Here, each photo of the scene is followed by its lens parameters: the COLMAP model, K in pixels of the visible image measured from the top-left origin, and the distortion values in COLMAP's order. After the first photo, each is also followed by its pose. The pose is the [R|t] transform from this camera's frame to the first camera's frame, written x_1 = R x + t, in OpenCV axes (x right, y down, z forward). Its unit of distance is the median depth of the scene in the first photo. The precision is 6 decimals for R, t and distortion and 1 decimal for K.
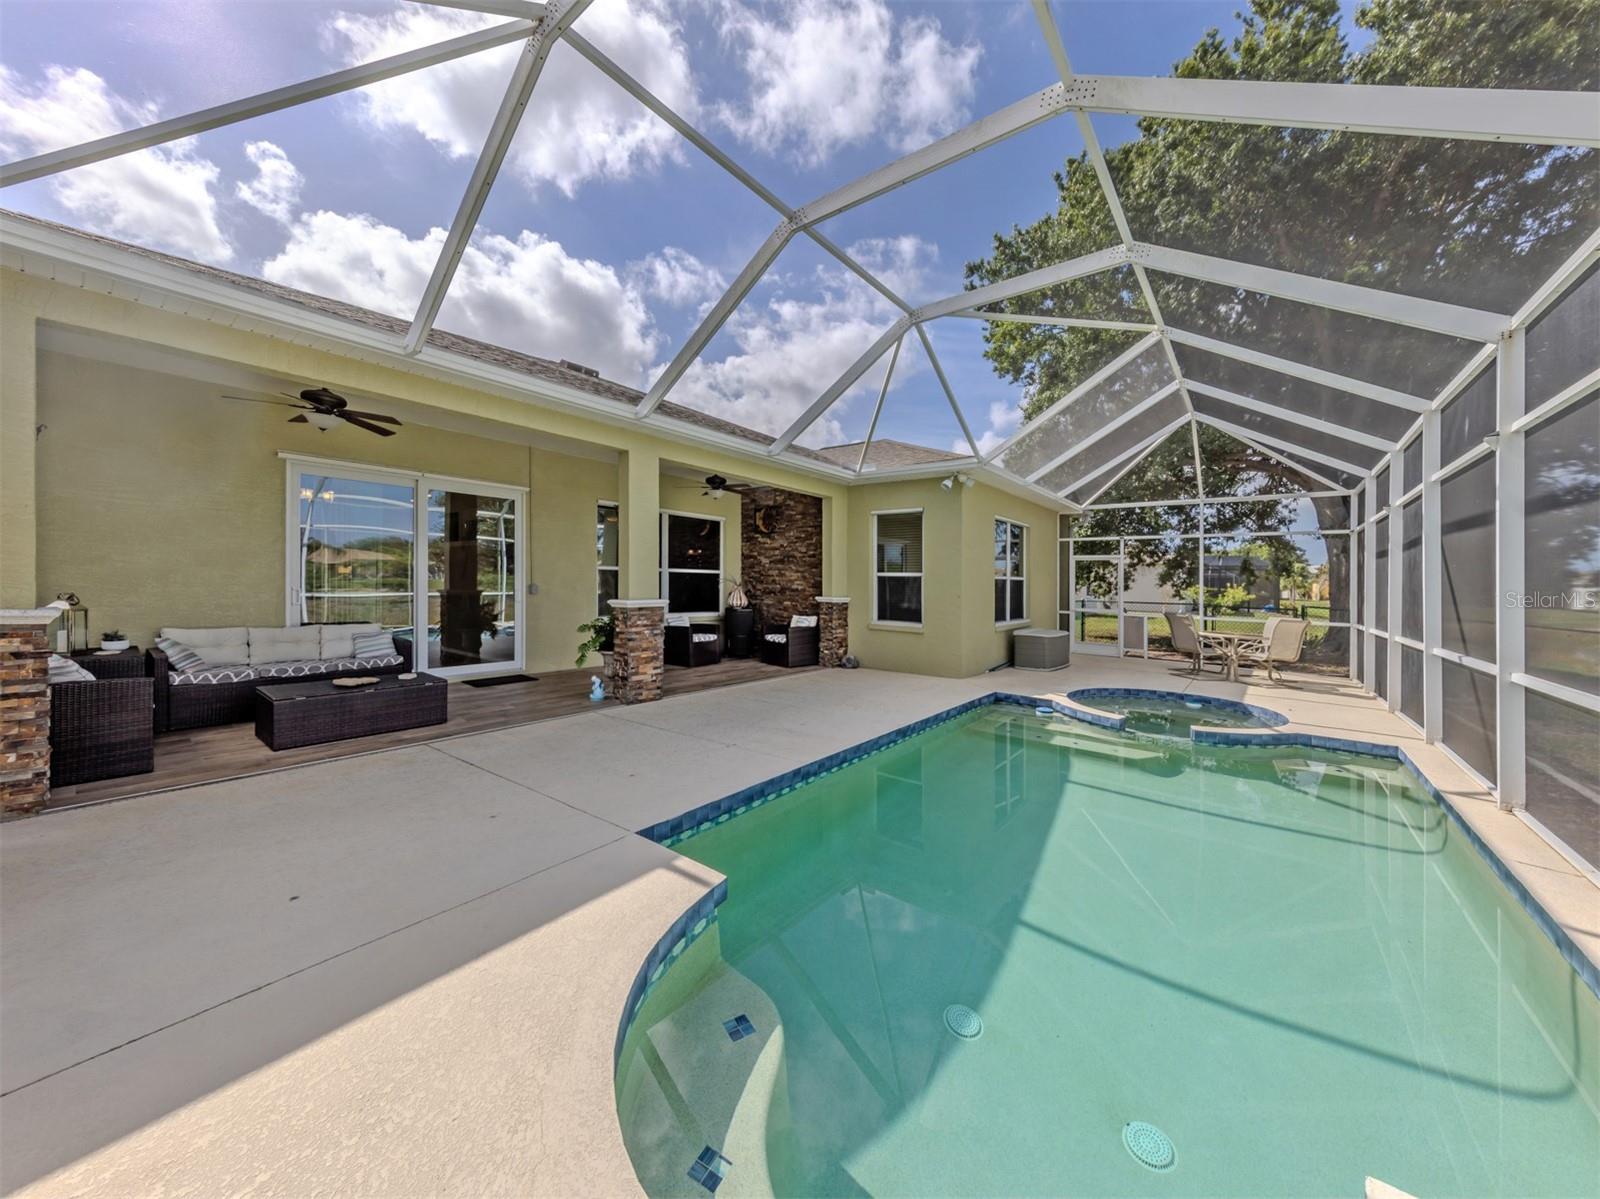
lens RADIAL K [[580.3, 0, 798.7], [0, 580.3, 584.5], [0, 0, 1]] dist [0.000340, -0.000106]
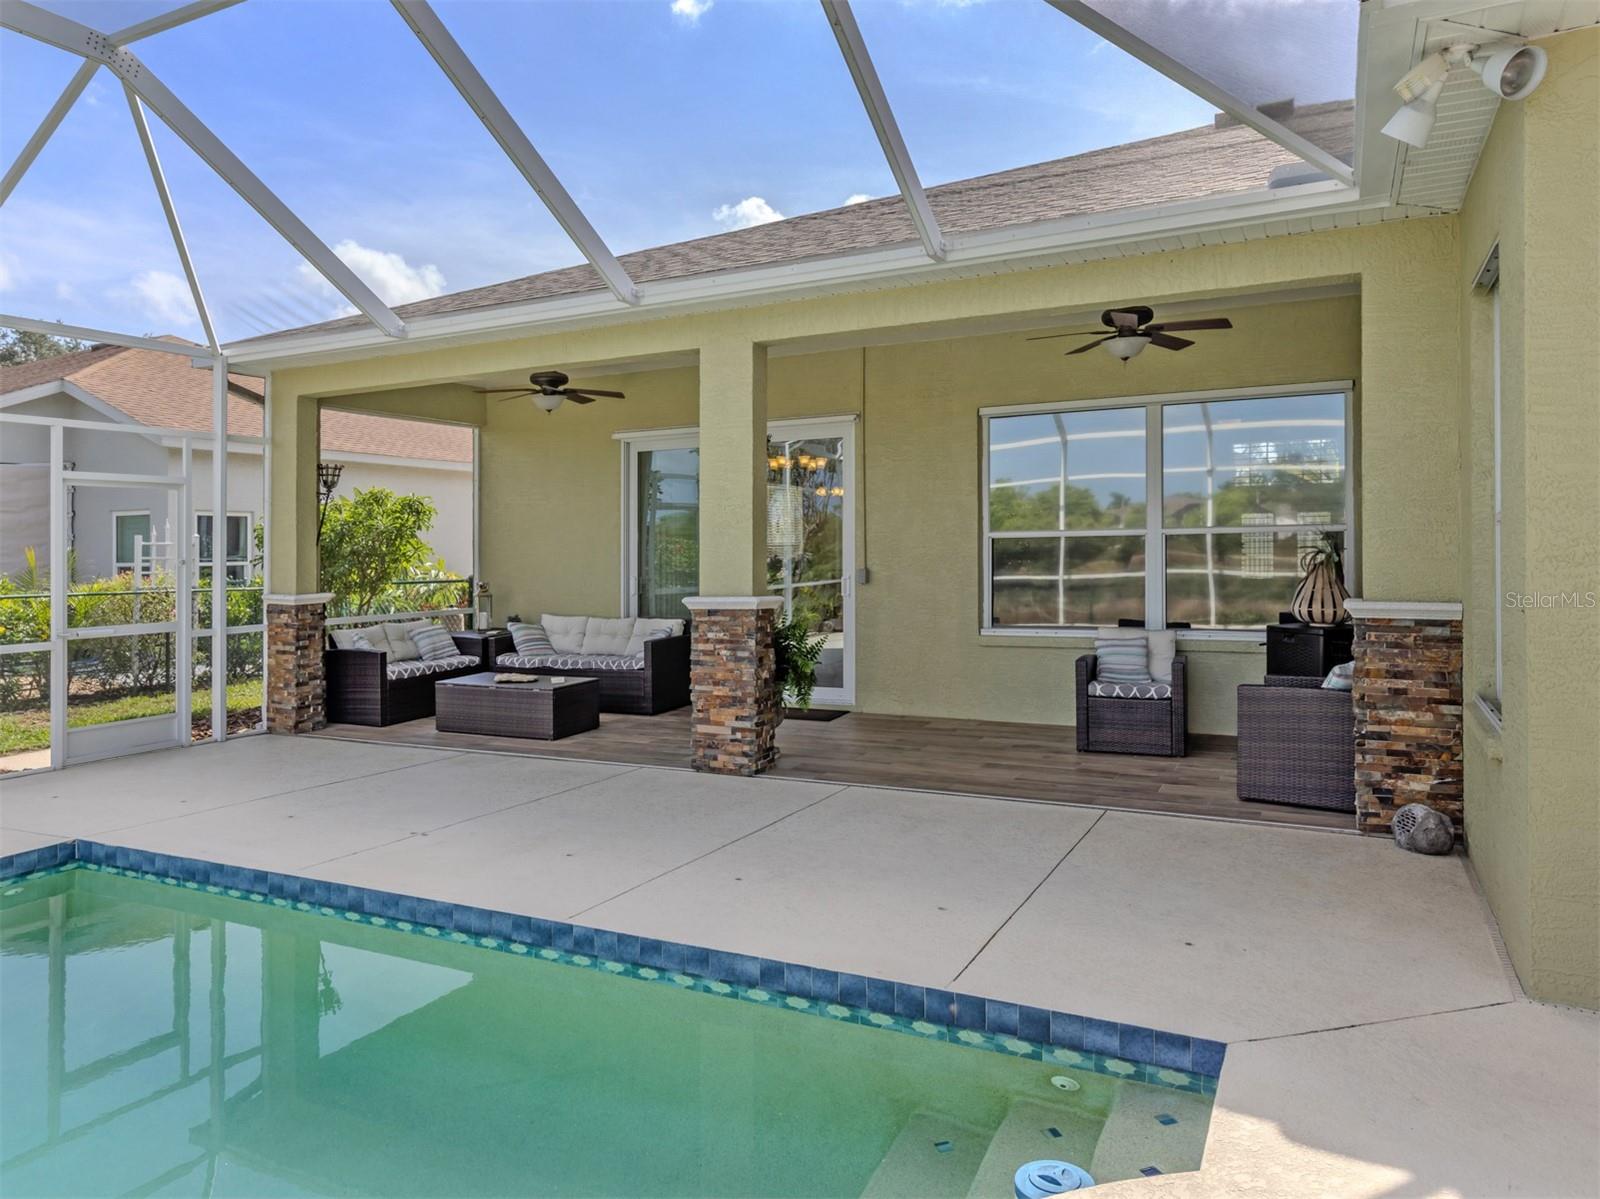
lens RADIAL K [[1086.3, 0, 798.3], [0, 1086.3, 547.3], [0, 0, 1]] dist [-0.001189, 0.000328]
pose [[0.186607, -0.025451, -0.982105, 0.825104], [0.017393, 0.999593, -0.022600, 0.002892], [0.982281, -0.012864, 0.186974, 0.881794]]
